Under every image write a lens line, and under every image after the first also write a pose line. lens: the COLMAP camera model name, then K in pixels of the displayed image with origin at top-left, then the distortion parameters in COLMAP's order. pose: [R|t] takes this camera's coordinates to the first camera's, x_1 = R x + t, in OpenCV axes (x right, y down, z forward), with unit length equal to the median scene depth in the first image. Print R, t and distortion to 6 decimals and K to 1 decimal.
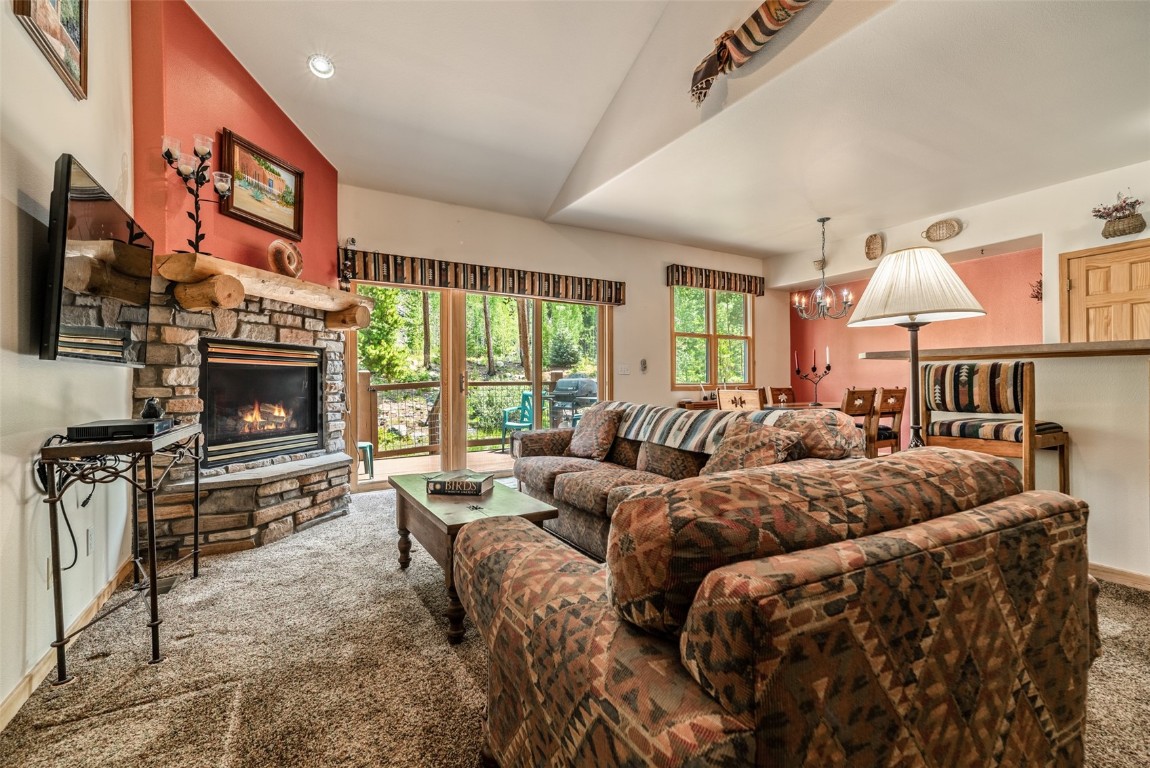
lens RADIAL K [[507.6, 0, 572.4], [0, 507.6, 379.3], [0, 0, 1]] dist [0.007629, 0.001112]
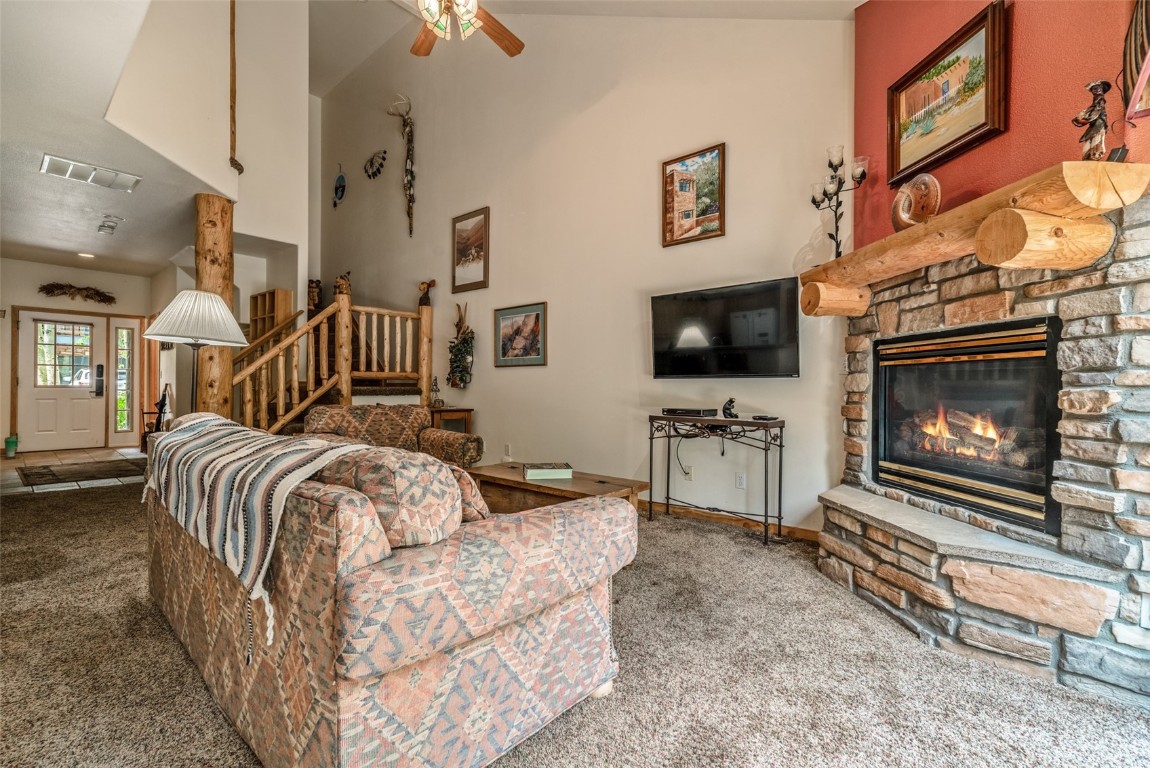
lens RADIAL K [[507.6, 0, 570.4], [0, 507.6, 383.6], [0, 0, 1]] dist [0.007629, 0.001112]
pose [[-0.947568, -0.006195, -0.319493, 0.083299], [-0.002478, 0.999924, -0.012039, 0.007874], [0.319543, -0.010616, -0.947512, 1.567392]]
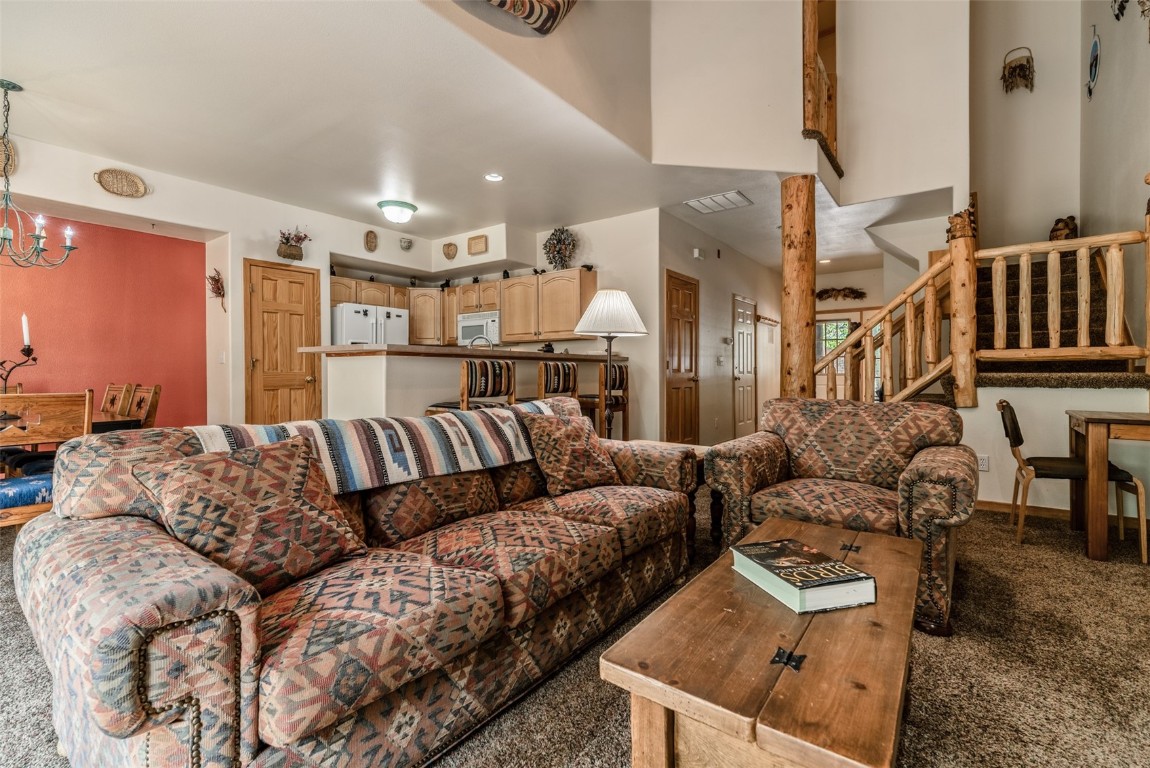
lens RADIAL K [[507.6, 0, 578.4], [0, 507.6, 374.2], [0, 0, 1]] dist [0.007629, 0.001112]
pose [[-0.396743, 0.001699, 0.917928, -0.426295], [-0.000923, 0.999997, -0.002250, 0.005224], [-0.917929, -0.001740, -0.396740, 1.025187]]
